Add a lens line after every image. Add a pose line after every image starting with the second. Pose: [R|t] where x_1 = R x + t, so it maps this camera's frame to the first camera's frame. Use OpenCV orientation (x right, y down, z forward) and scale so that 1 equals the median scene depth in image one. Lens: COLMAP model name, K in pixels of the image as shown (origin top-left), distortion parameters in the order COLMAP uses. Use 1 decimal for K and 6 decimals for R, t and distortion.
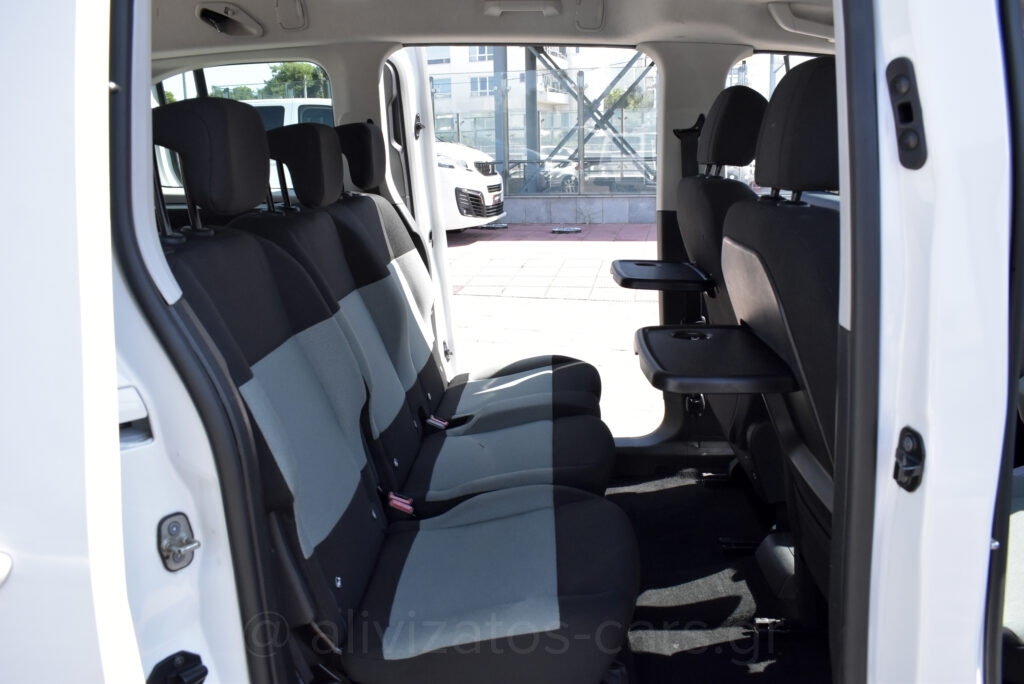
lens RADIAL K [[794.2, 0, 512.0], [0, 794.2, 342.0], [0, 0, 1]] dist [-0.096426, 0.004172]
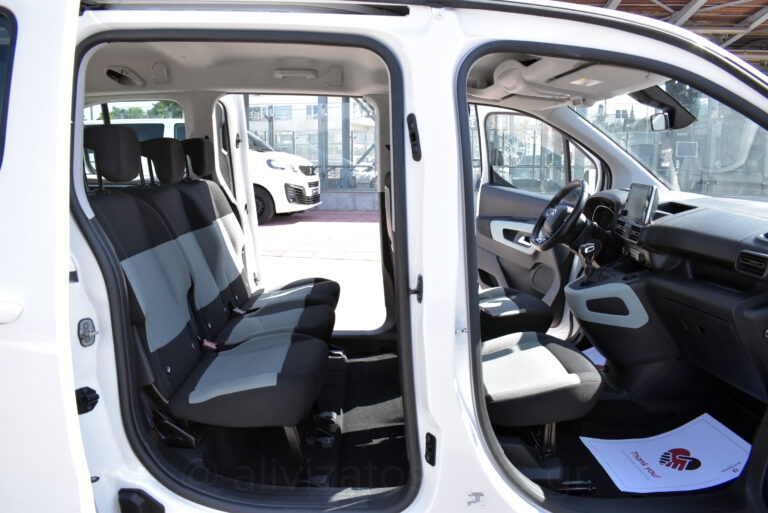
lens RADIAL K [[595.6, 0, 384.0], [0, 595.6, 256.5], [0, 0, 1]] dist [-0.096426, 0.004172]
pose [[0.996964, 0.007384, 0.077509, 0.103215], [-0.001456, 0.997087, -0.076264, 0.071197], [-0.077846, 0.075919, 0.994071, -0.267905]]
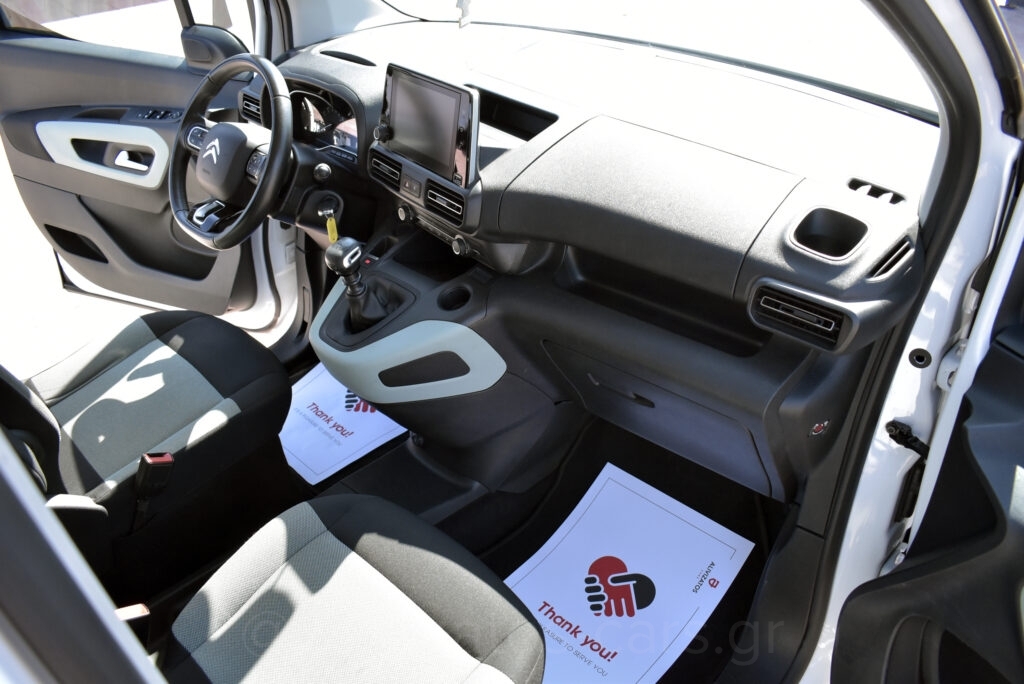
lens RADIAL K [[794.2, 0, 512.0], [0, 794.2, 342.0], [0, 0, 1]] dist [-0.096426, 0.004172]
pose [[0.672723, -0.415926, 0.611923, 0.232182], [0.197235, 0.897922, 0.393490, -0.170649], [-0.713122, -0.144017, 0.686088, 0.221886]]
